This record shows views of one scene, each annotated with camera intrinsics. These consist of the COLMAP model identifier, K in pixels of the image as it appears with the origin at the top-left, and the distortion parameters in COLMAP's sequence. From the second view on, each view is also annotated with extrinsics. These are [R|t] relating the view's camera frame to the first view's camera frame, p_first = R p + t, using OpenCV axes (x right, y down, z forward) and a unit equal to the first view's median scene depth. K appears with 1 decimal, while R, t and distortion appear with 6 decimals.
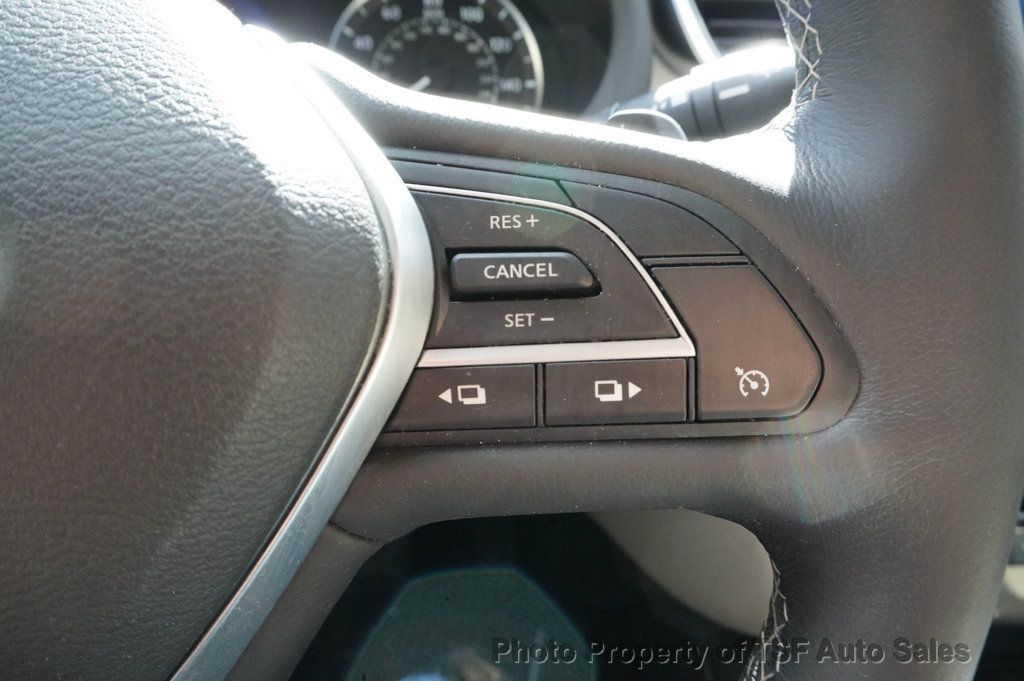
lens RADIAL K [[804.5, 0, 512.0], [0, 804.5, 340.5], [0, 0, 1]] dist [-0.009501, 0.007094]
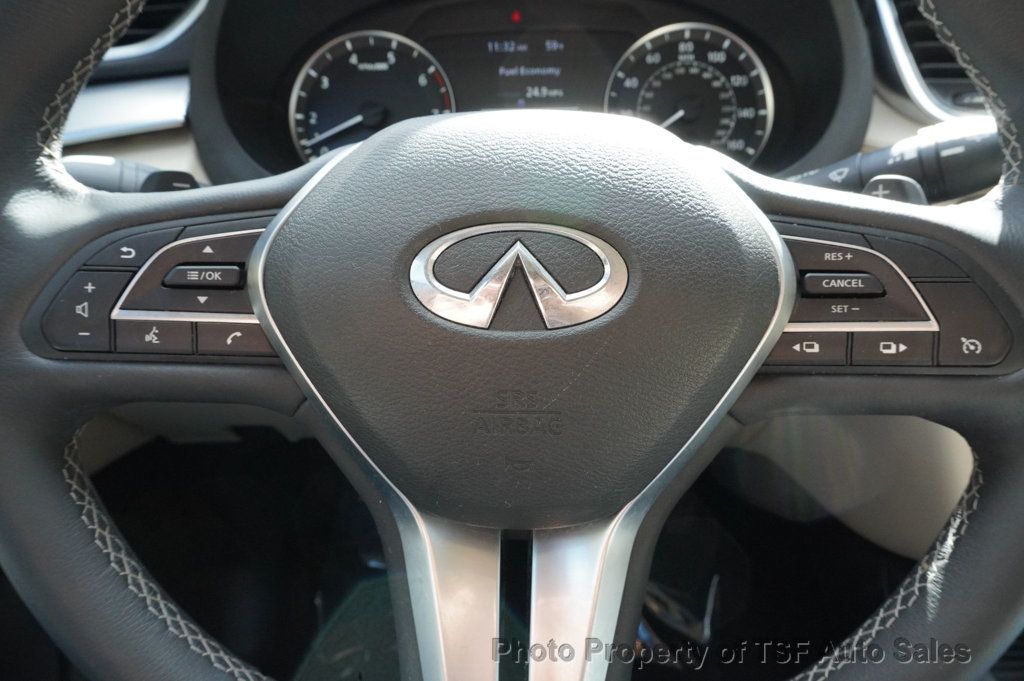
lens RADIAL K [[804.5, 0, 512.0], [0, 804.5, 340.5], [0, 0, 1]] dist [-0.009501, 0.007094]
pose [[0.983562, 0.037227, -0.176690, -0.409899], [-0.031177, 0.998833, 0.036894, 0.003601], [0.177857, -0.030779, 0.983575, -0.995574]]
